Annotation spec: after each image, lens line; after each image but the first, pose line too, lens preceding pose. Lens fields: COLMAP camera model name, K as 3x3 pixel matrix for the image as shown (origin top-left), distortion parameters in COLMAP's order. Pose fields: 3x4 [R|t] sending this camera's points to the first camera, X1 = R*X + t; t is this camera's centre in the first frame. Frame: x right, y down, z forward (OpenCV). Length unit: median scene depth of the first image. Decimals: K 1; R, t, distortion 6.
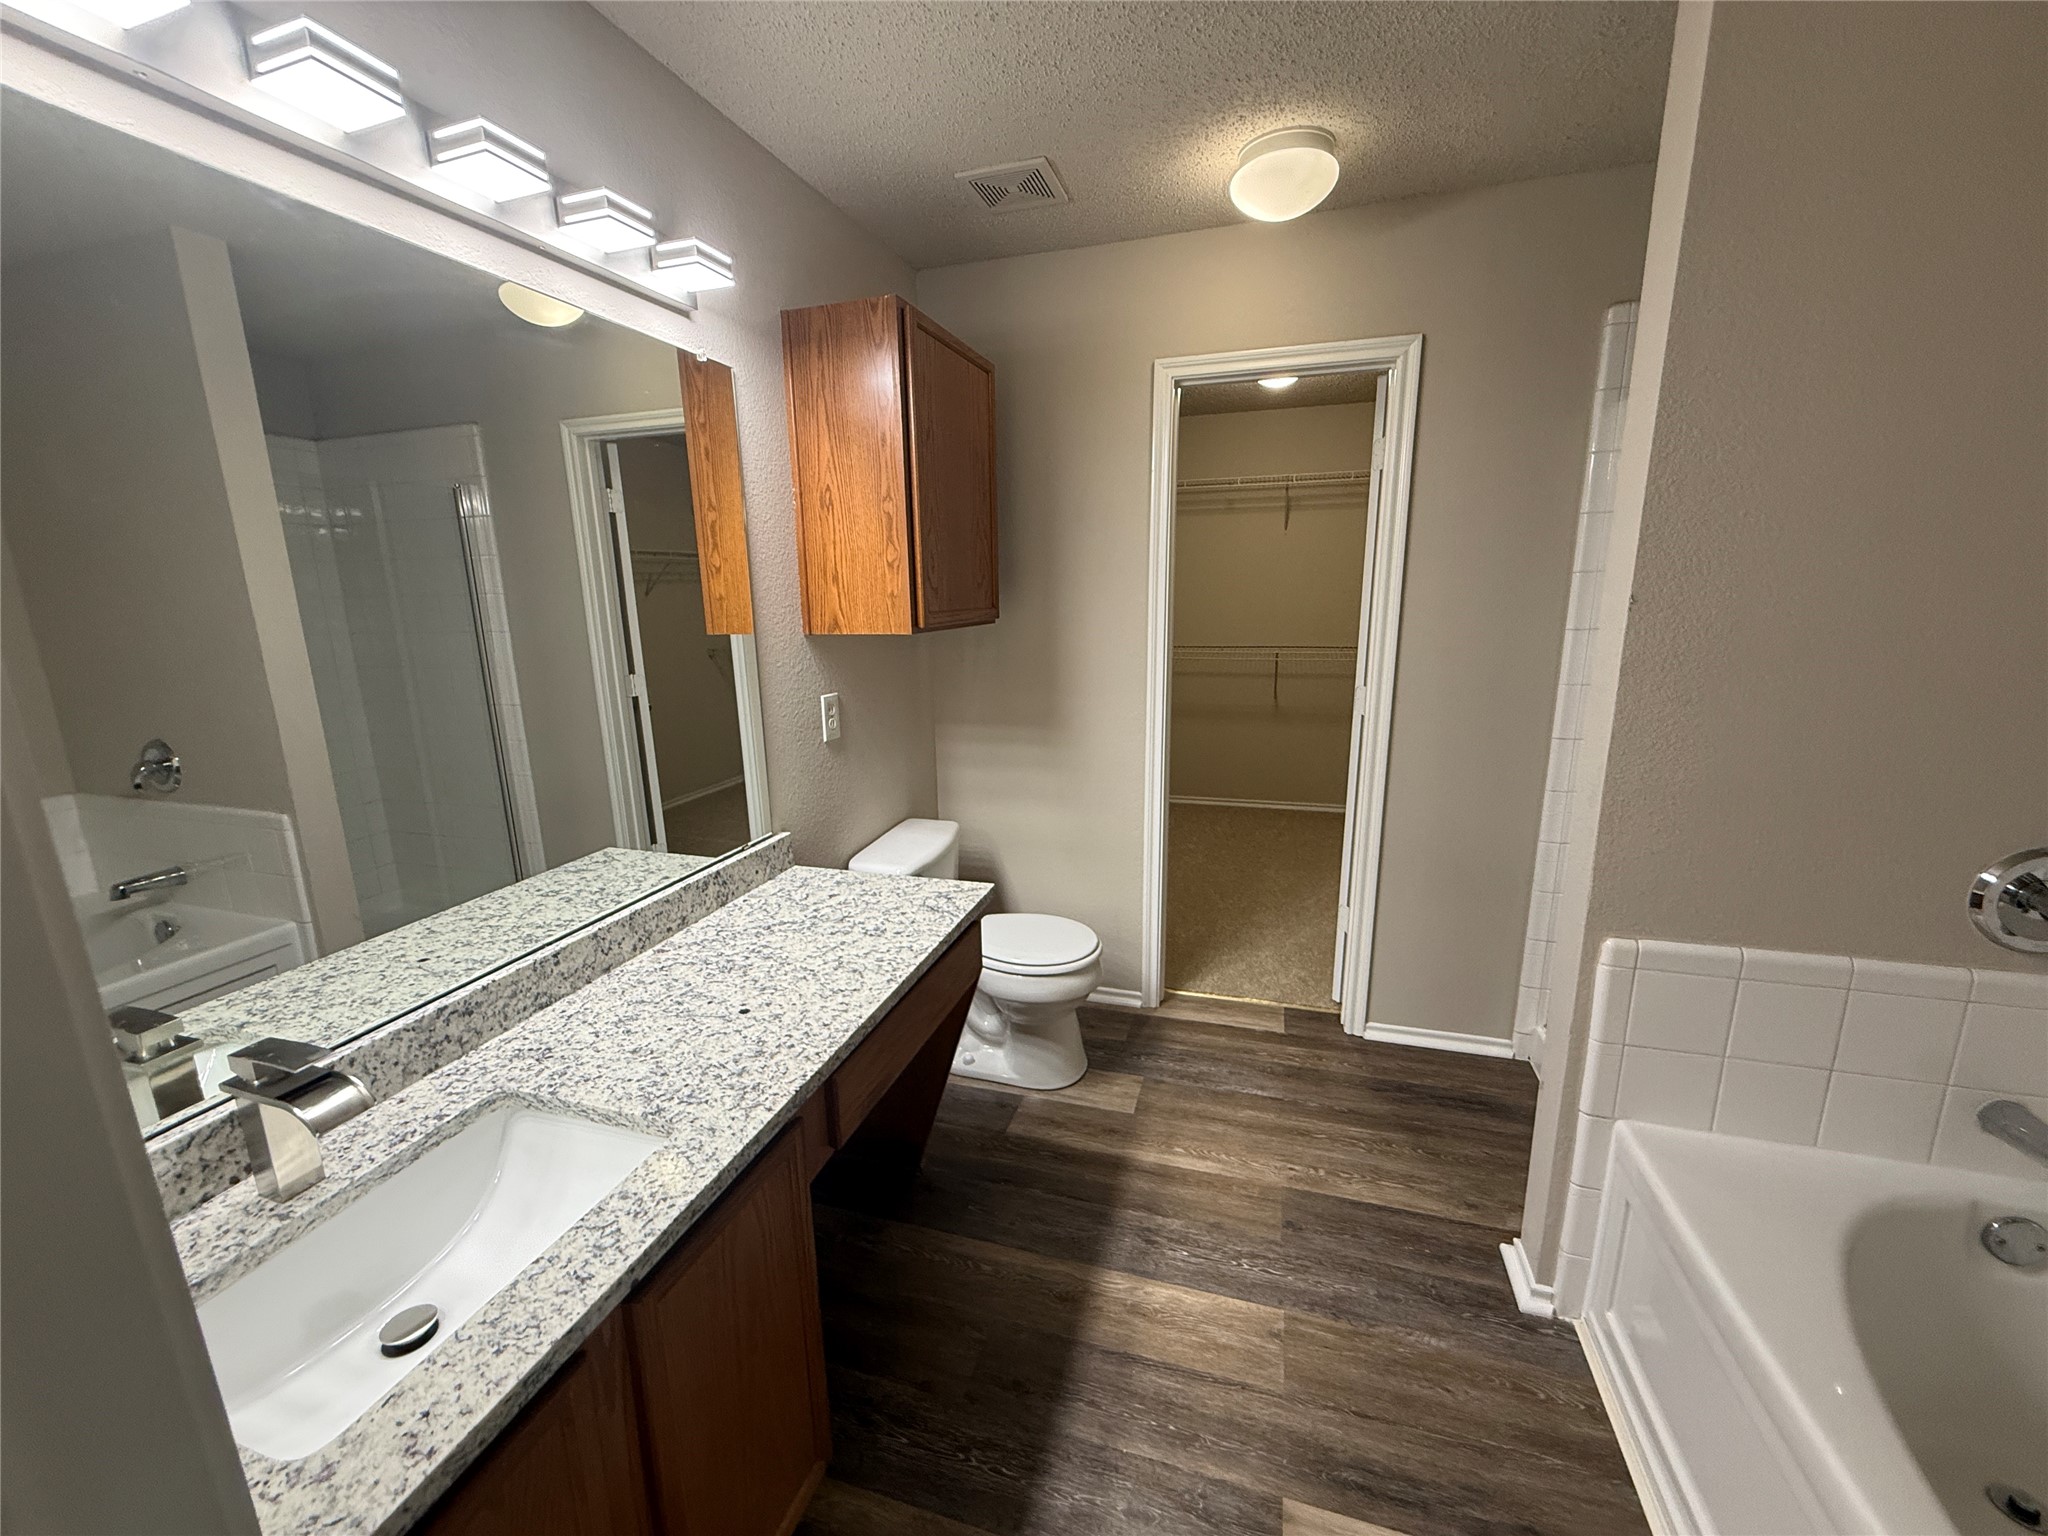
lens RADIAL K [[814.4, 0, 1021.2], [0, 814.4, 767.9], [0, 0, 1]] dist [-0.003386, 0.000780]
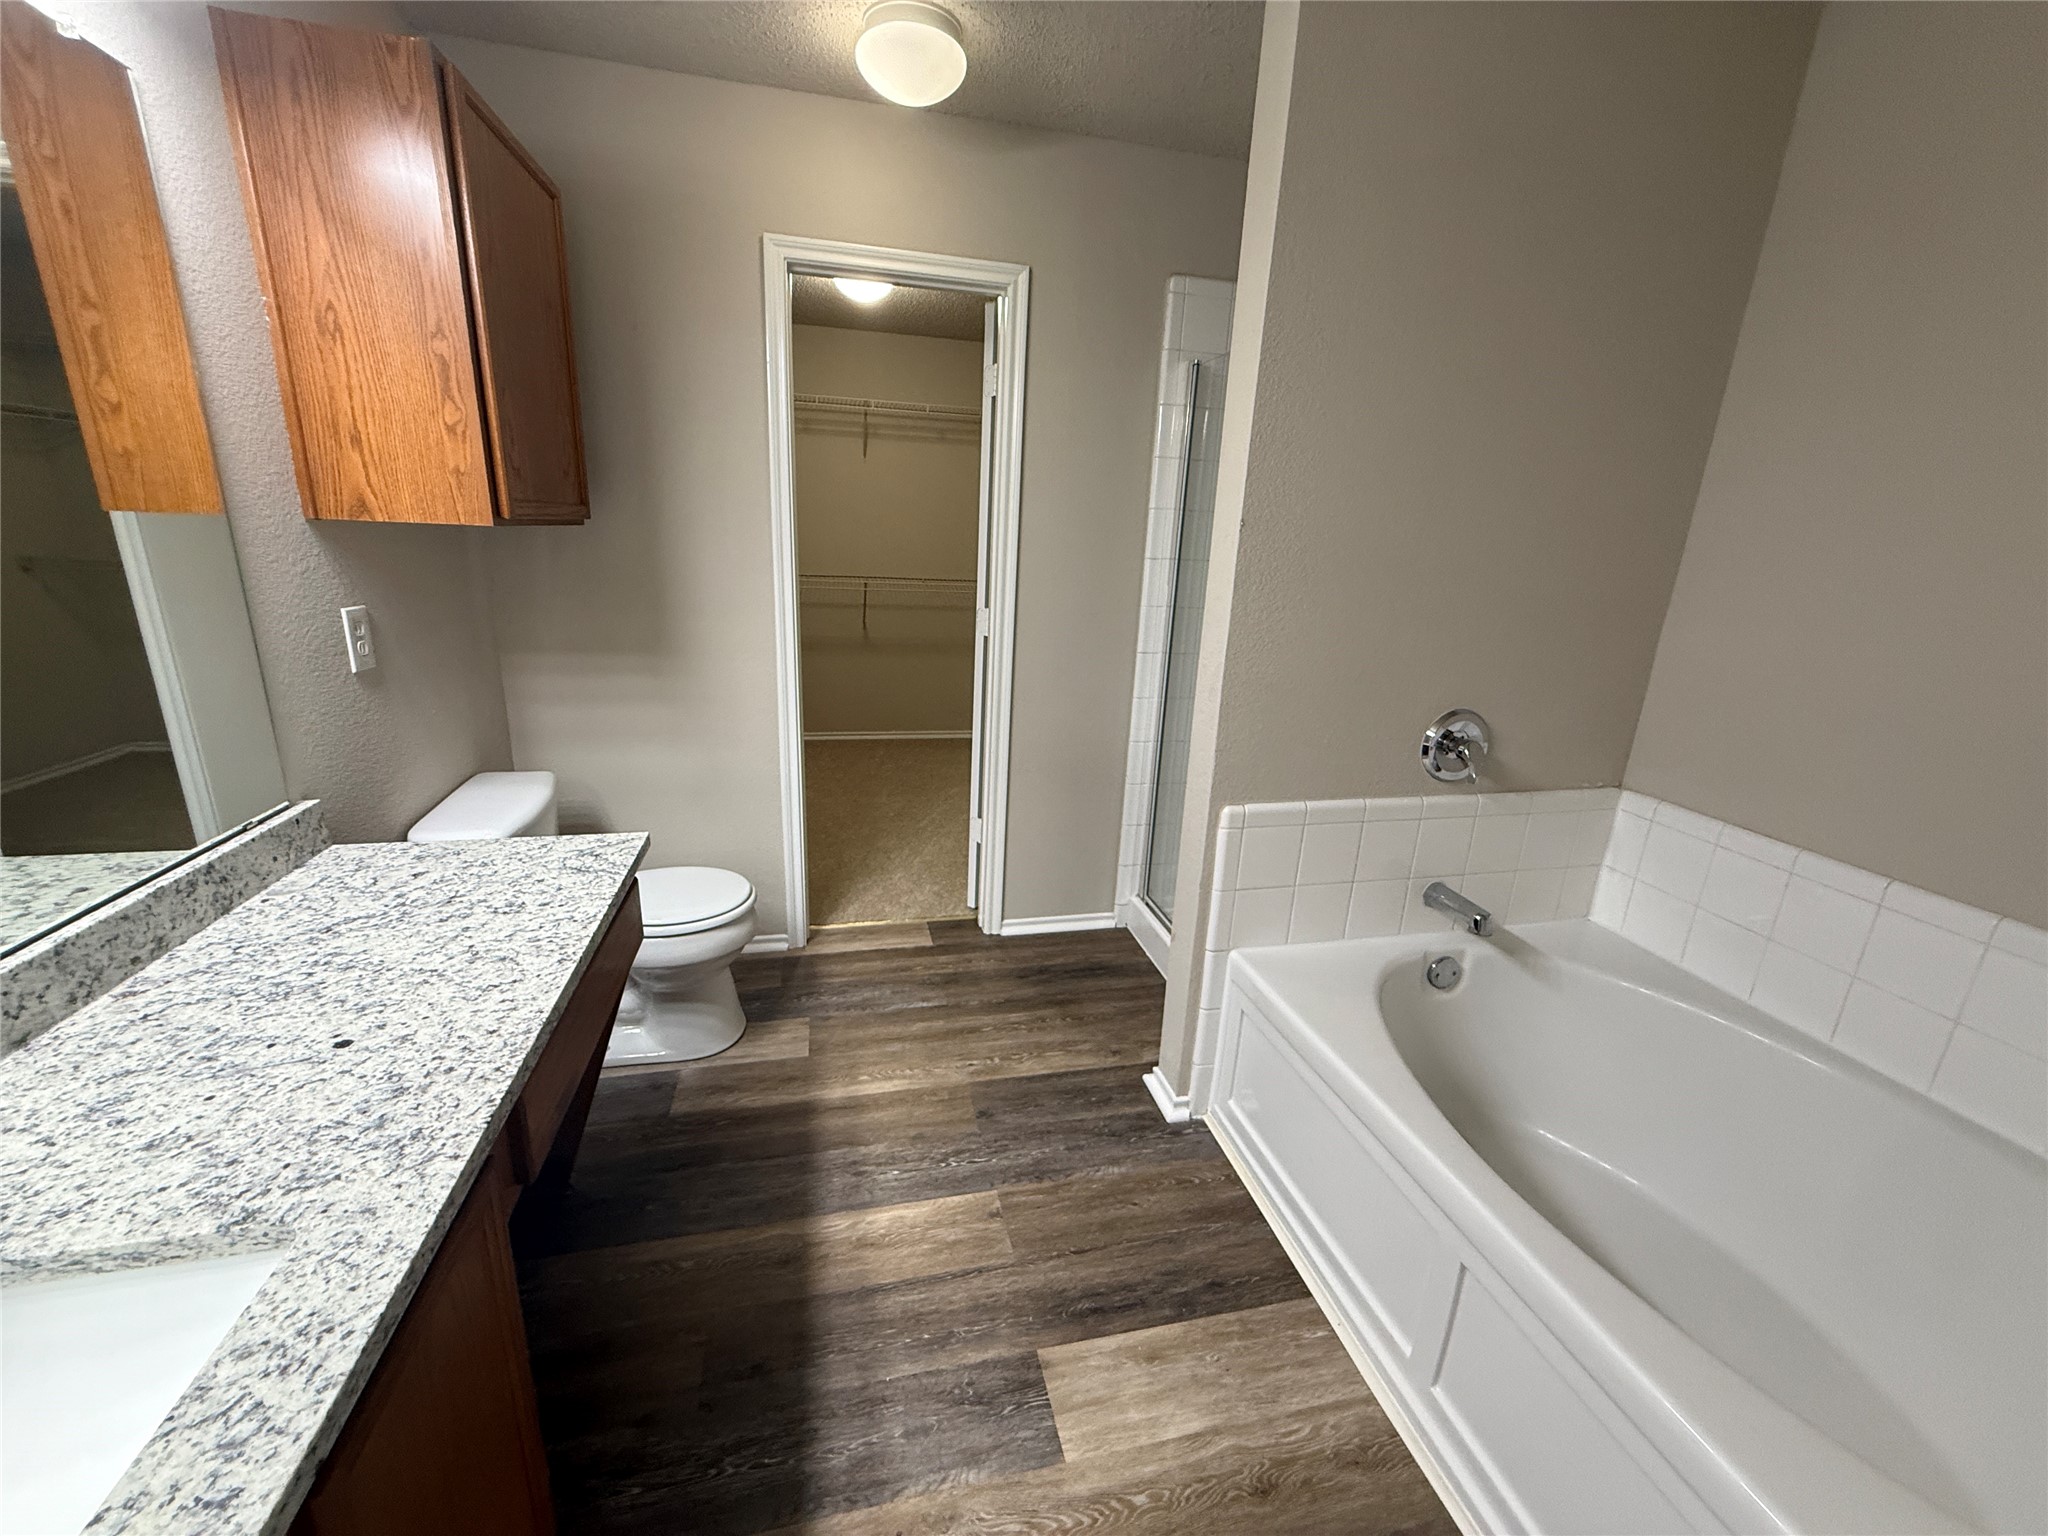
lens RADIAL K [[814.4, 0, 1021.2], [0, 814.4, 767.9], [0, 0, 1]] dist [-0.003386, 0.000780]
pose [[0.858956, -0.088017, 0.504428, -0.130341], [0.051802, 0.994999, 0.085405, 0.026293], [-0.509422, -0.047229, 0.859220, 0.089588]]
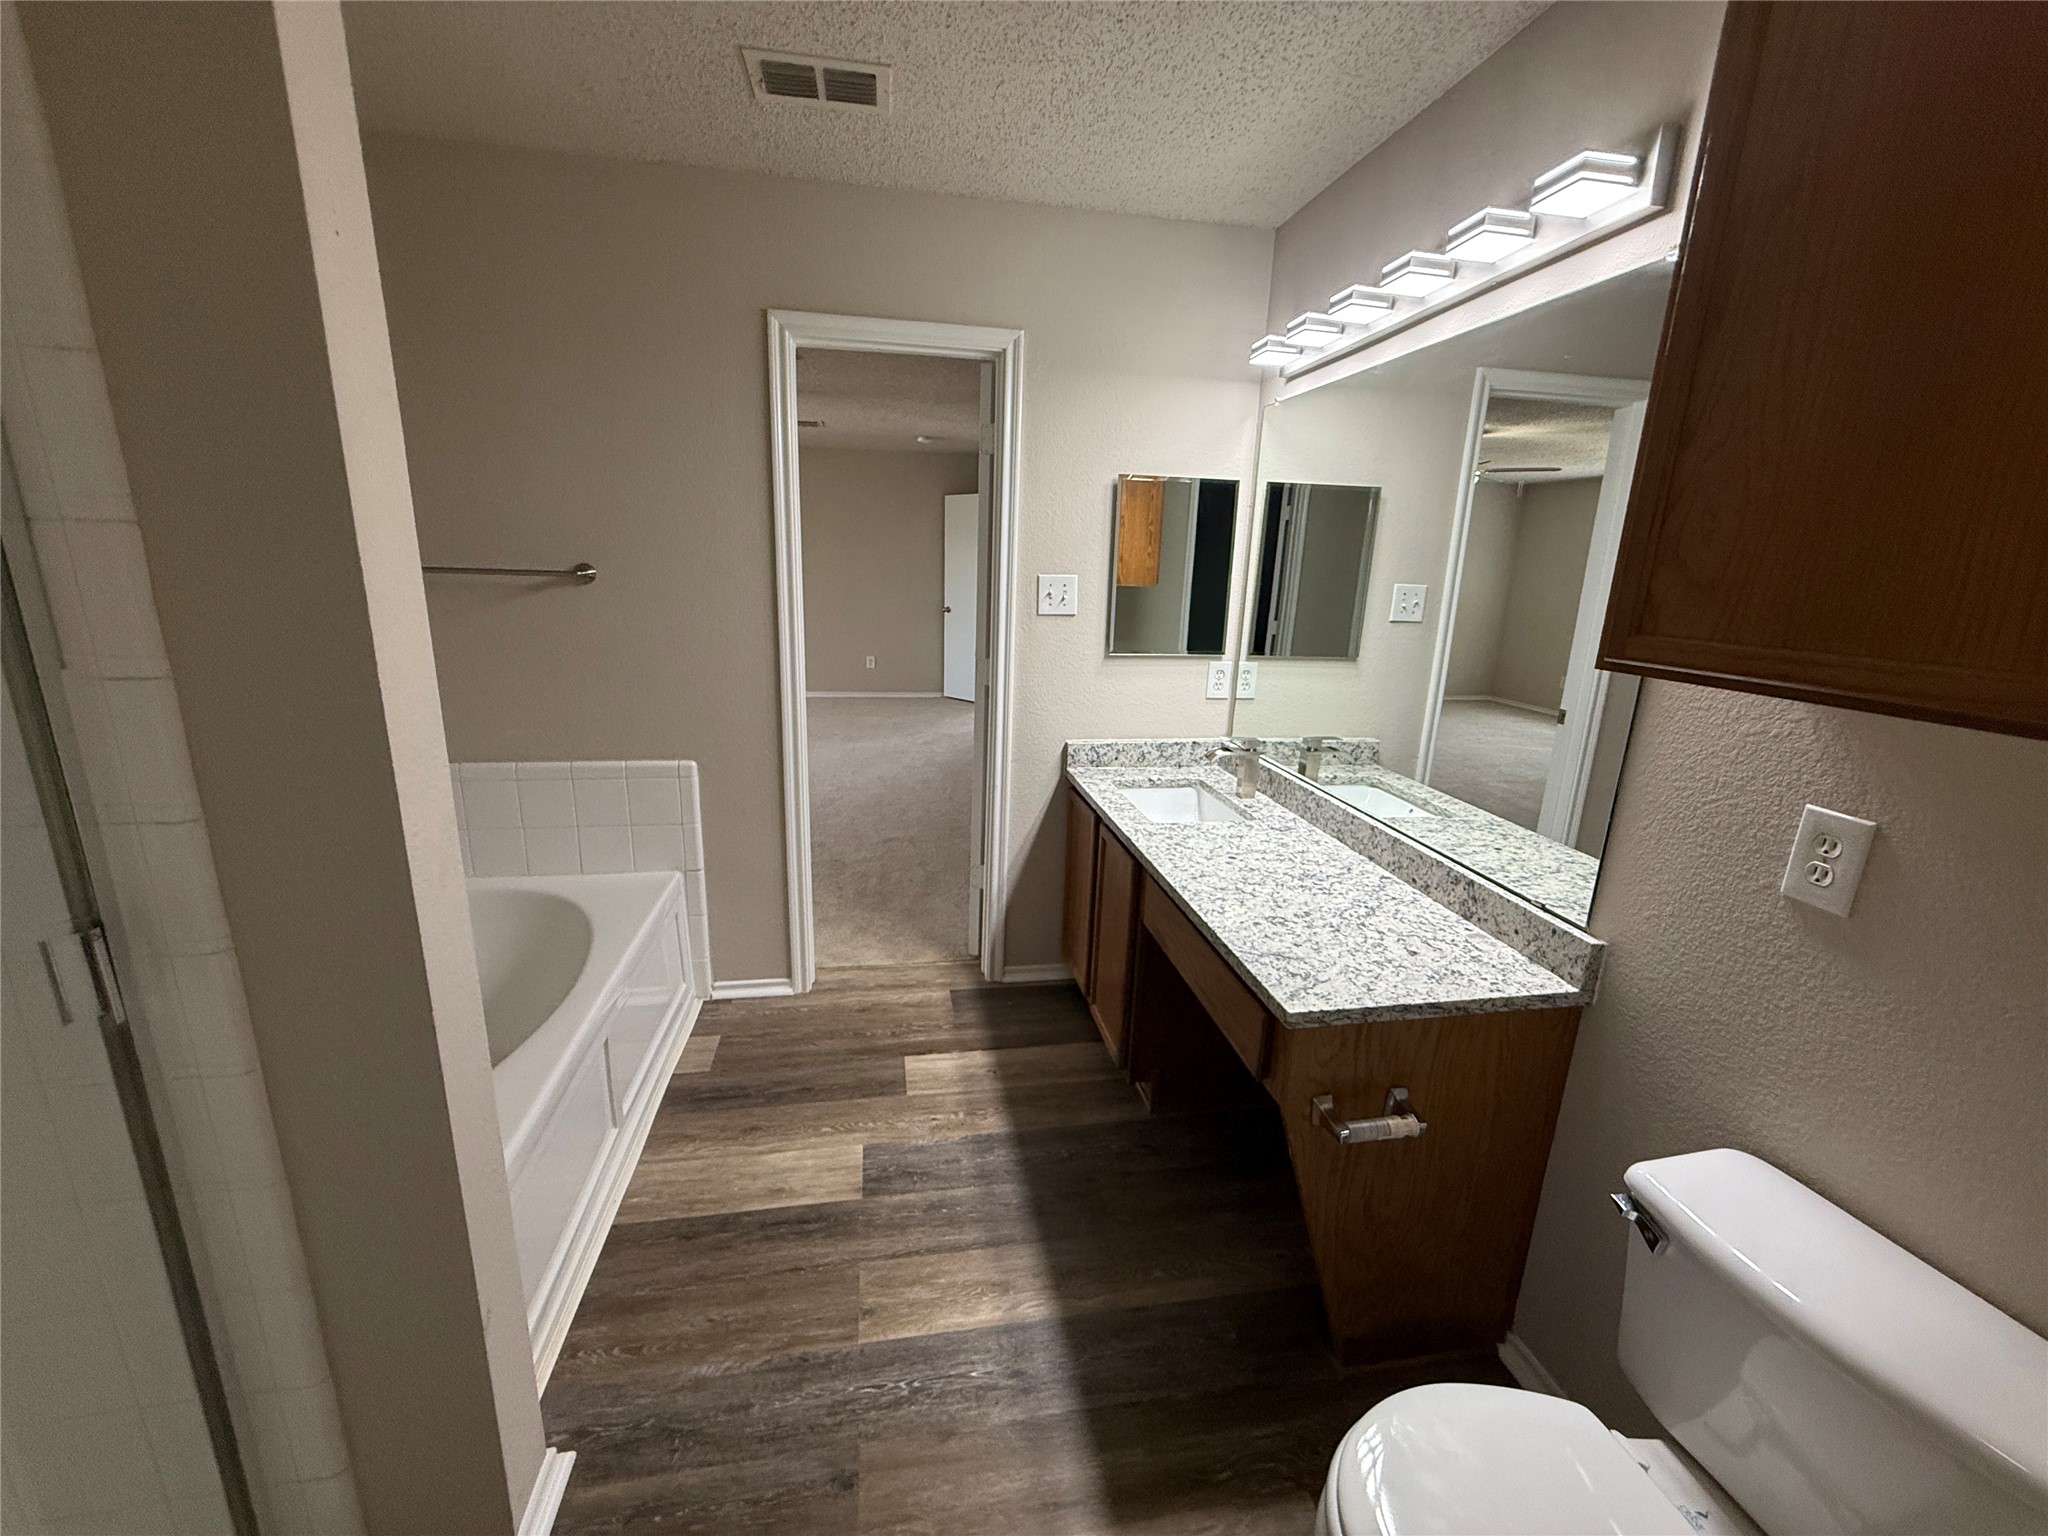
lens RADIAL K [[814.4, 0, 1021.2], [0, 814.4, 767.9], [0, 0, 1]] dist [-0.003386, 0.000780]
pose [[-0.887244, 0.105347, -0.449111, 0.480483], [-0.113843, 0.893458, 0.434480, -0.329680], [0.447033, 0.436618, -0.780722, 1.442485]]
